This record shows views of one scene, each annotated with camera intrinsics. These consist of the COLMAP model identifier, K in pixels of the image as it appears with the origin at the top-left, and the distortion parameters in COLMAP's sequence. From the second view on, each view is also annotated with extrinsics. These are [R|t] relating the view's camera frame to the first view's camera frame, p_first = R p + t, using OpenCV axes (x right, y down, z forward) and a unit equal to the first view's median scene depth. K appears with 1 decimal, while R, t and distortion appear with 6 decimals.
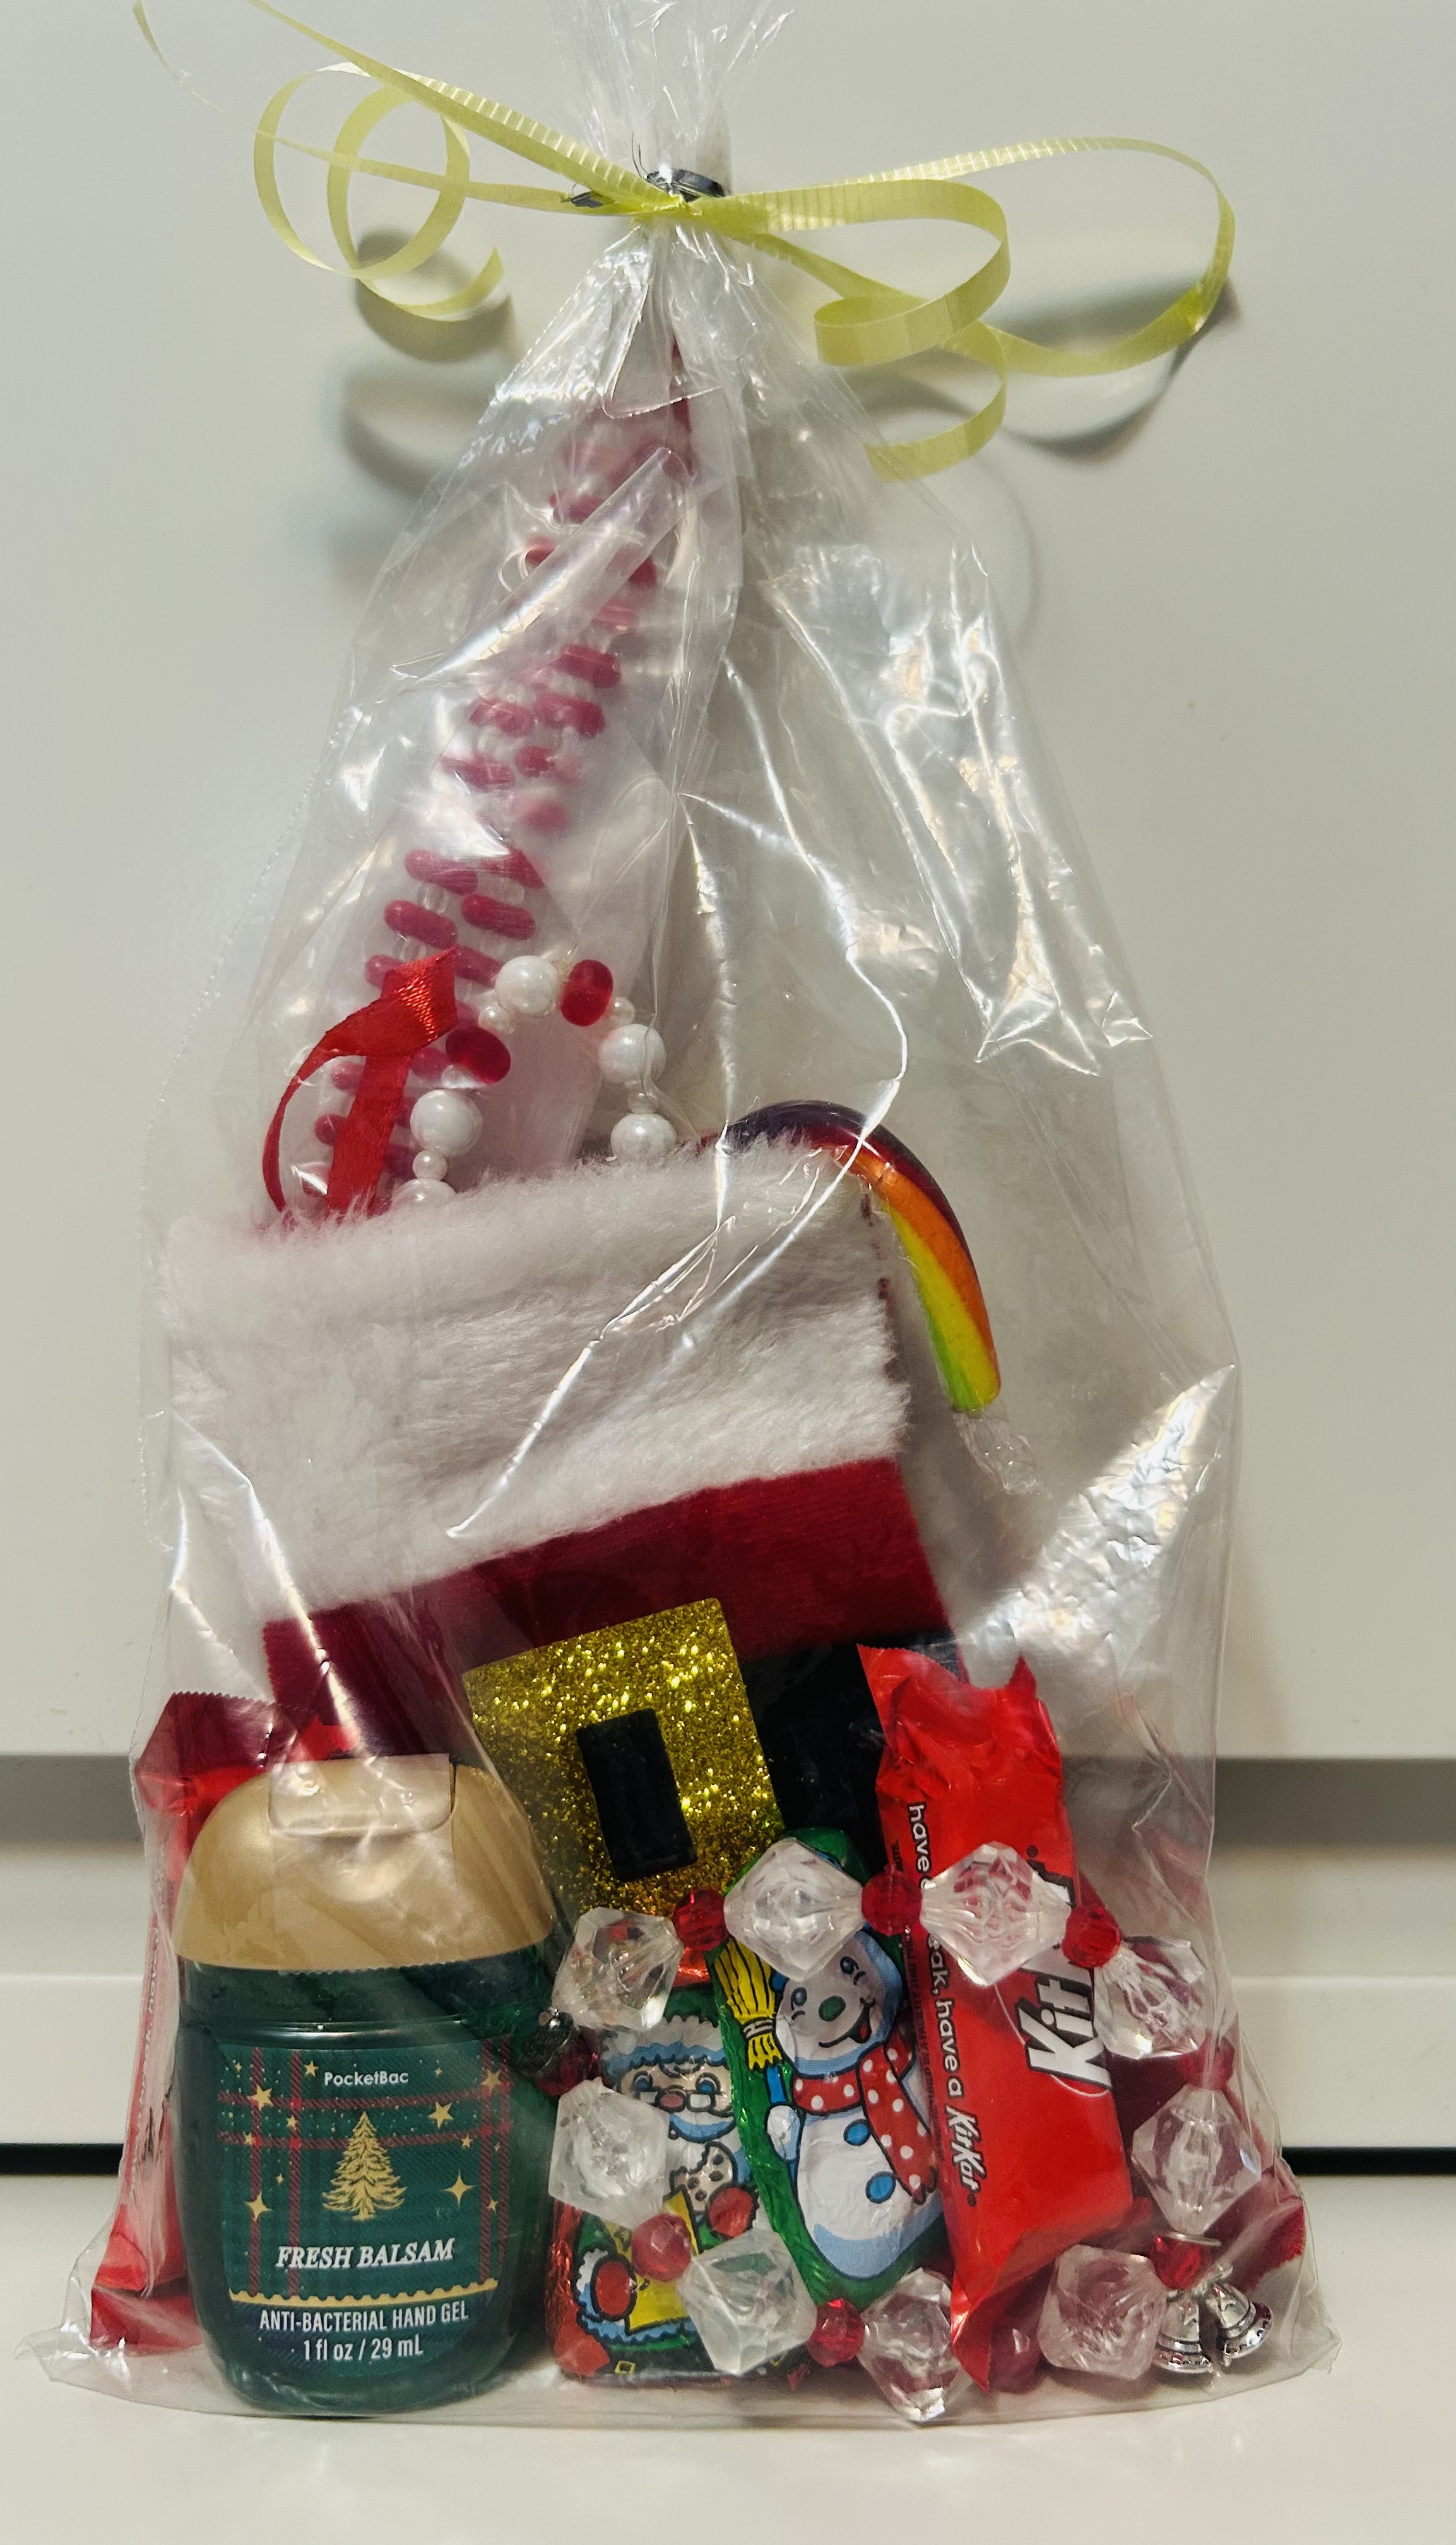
lens RADIAL K [[1863.6, 0, 728.1], [0, 1863.6, 1263.1], [0, 0, 1]] dist [-0.000789, -0.002808]
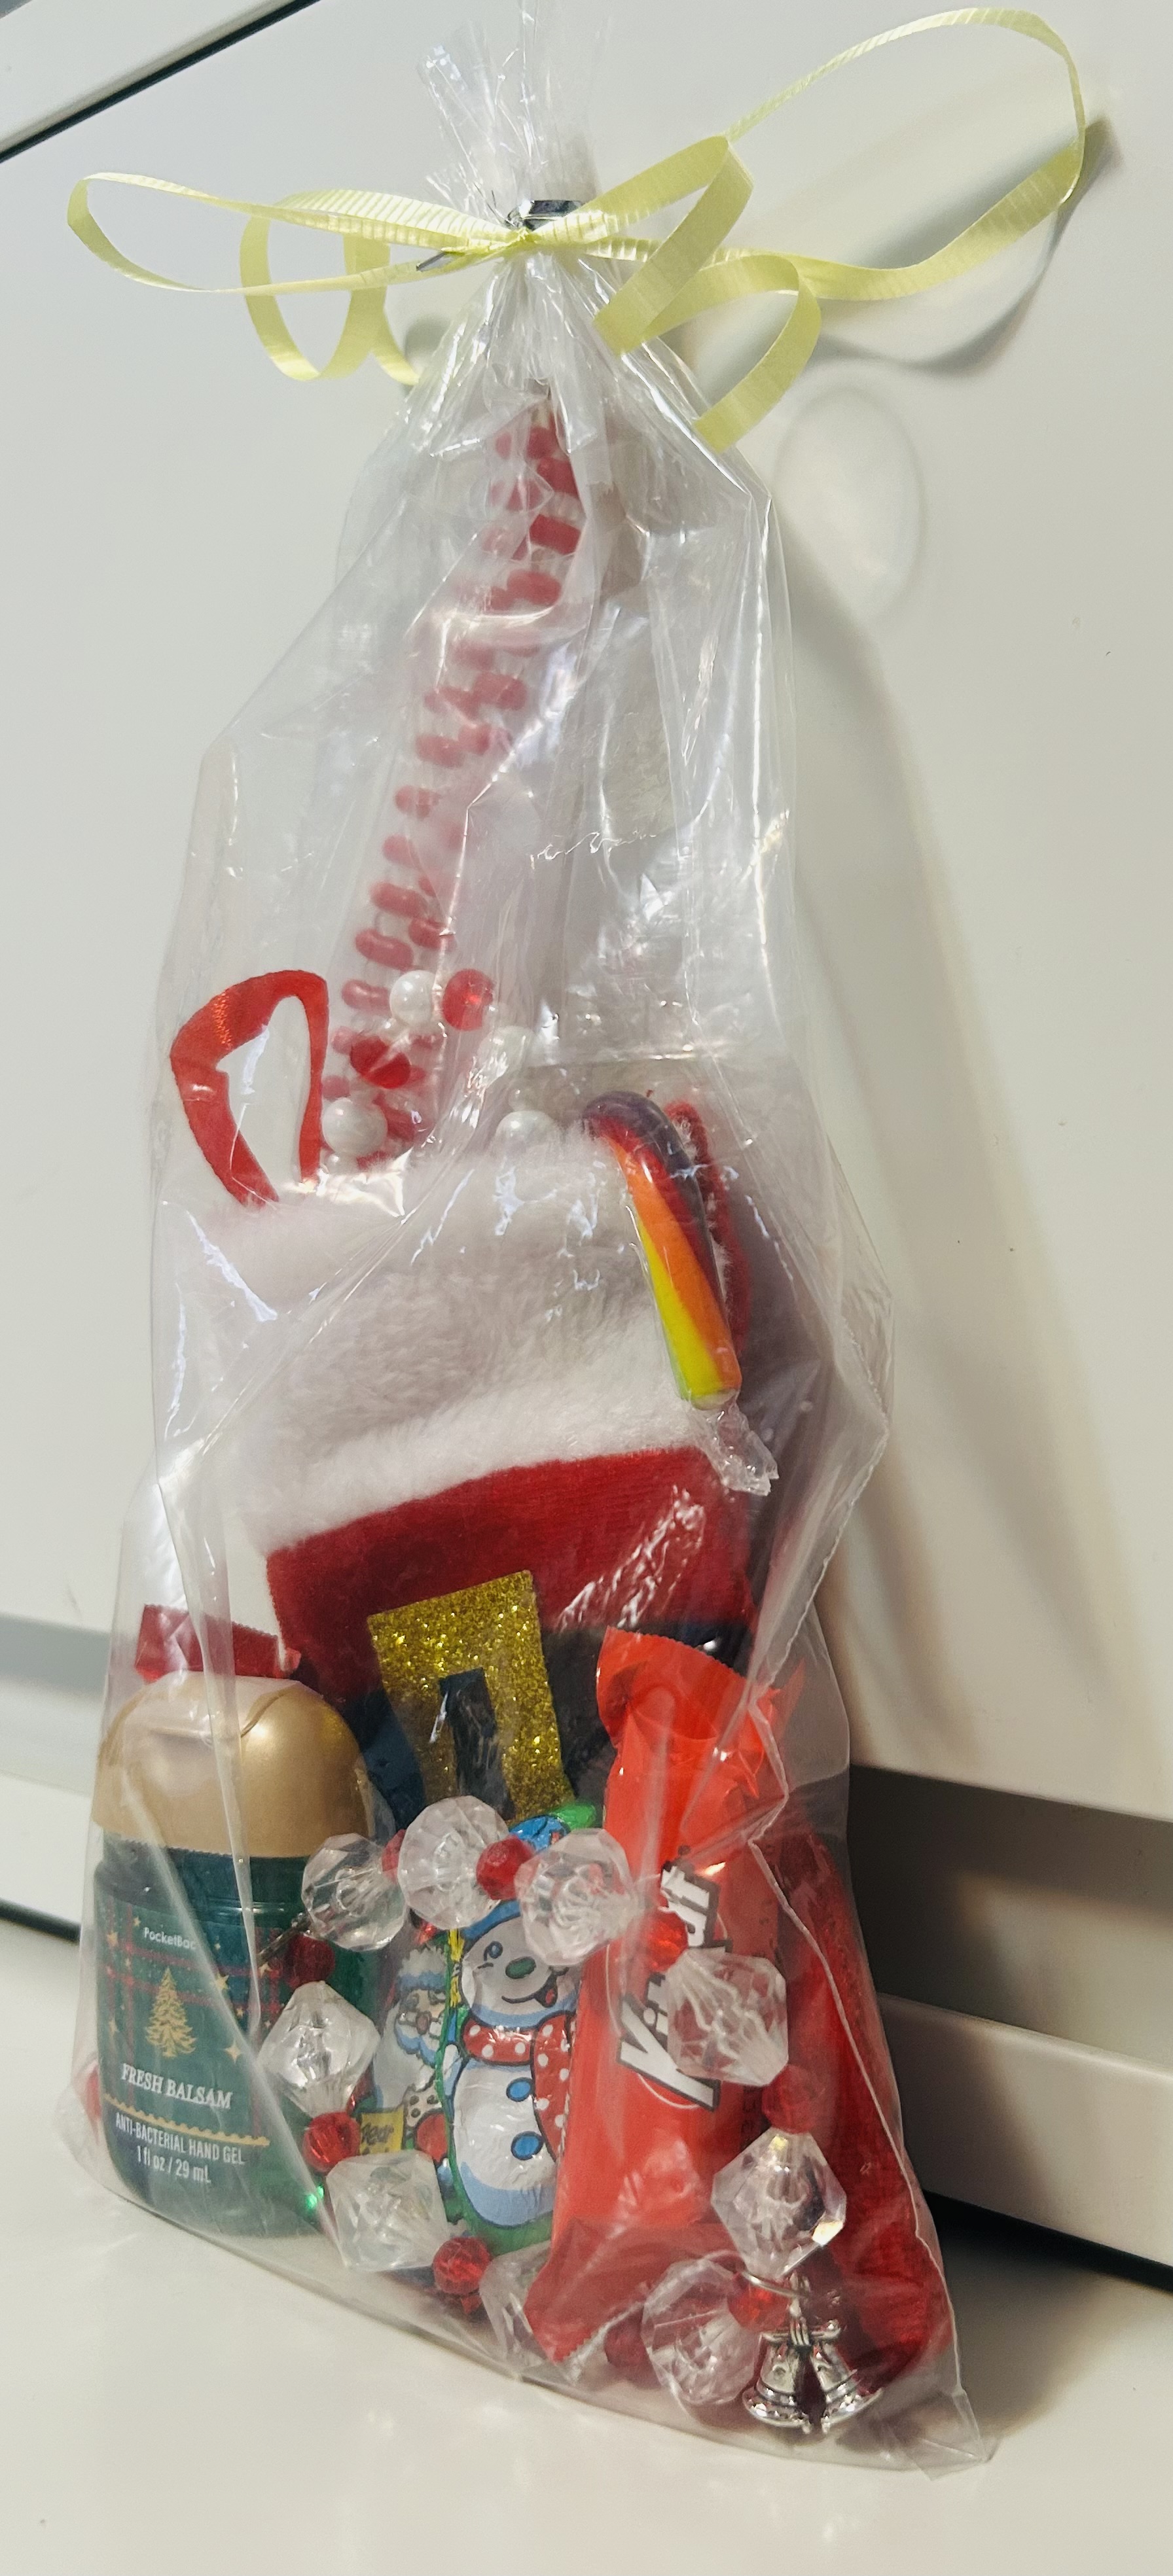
lens RADIAL K [[1817.5, 0, 586.4], [0, 1817.5, 1293.6], [0, 0, 1]] dist [-0.003574, -0.001605]
pose [[0.842303, 0.012790, -0.538852, 0.640683], [-0.001371, 0.999766, 0.021586, 0.001843], [0.539002, -0.017443, 0.842124, 0.176268]]
